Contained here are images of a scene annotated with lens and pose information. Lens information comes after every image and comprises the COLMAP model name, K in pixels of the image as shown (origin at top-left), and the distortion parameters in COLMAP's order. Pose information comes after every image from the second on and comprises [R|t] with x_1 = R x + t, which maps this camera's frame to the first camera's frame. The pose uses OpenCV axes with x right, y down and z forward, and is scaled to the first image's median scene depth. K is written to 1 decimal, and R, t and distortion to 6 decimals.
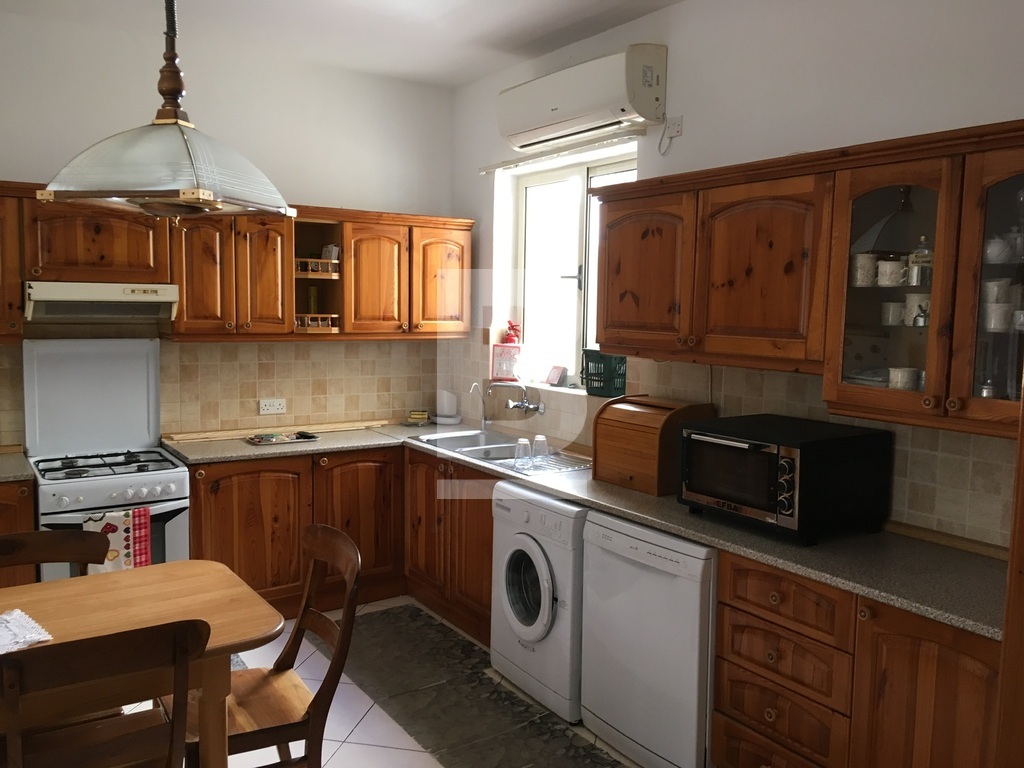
lens RADIAL K [[857.4, 0, 512.0], [0, 857.4, 384.0], [0, 0, 1]] dist [0.138101, -0.208987]
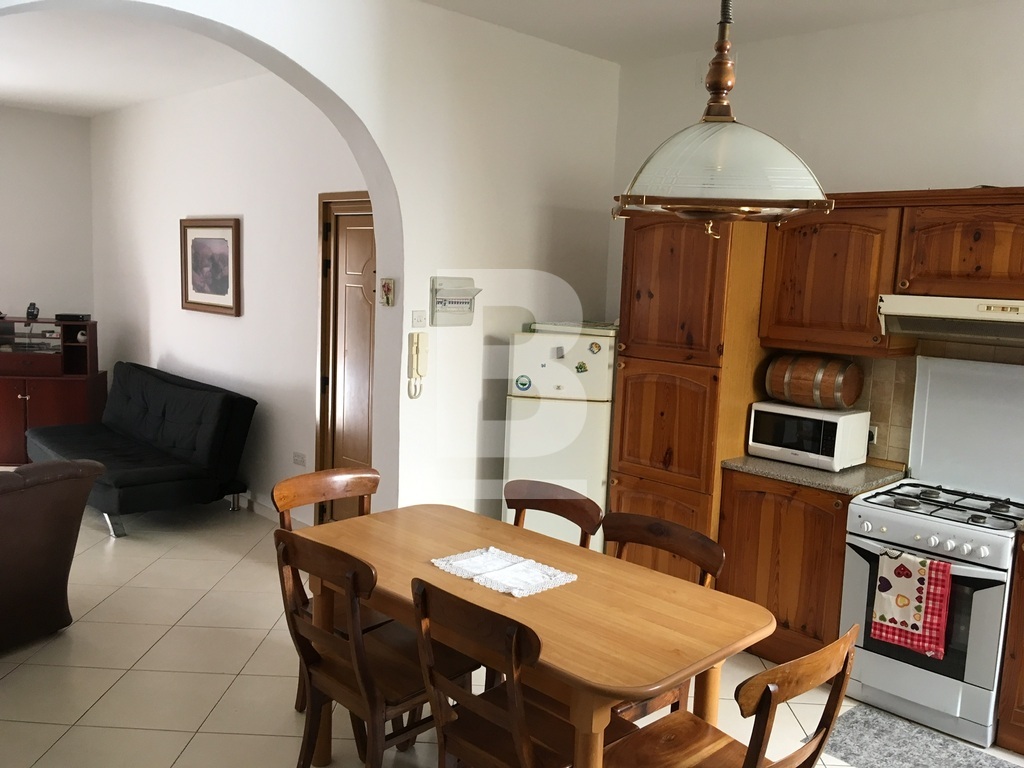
lens RADIAL K [[857.4, 0, 512.0], [0, 857.4, 384.0], [0, 0, 1]] dist [0.138101, -0.208987]
pose [[0.200039, 0.115424, -0.972966, 0.303380], [-0.135322, 0.986775, 0.089240, -0.048482], [0.970398, 0.113813, 0.213012, 0.395765]]
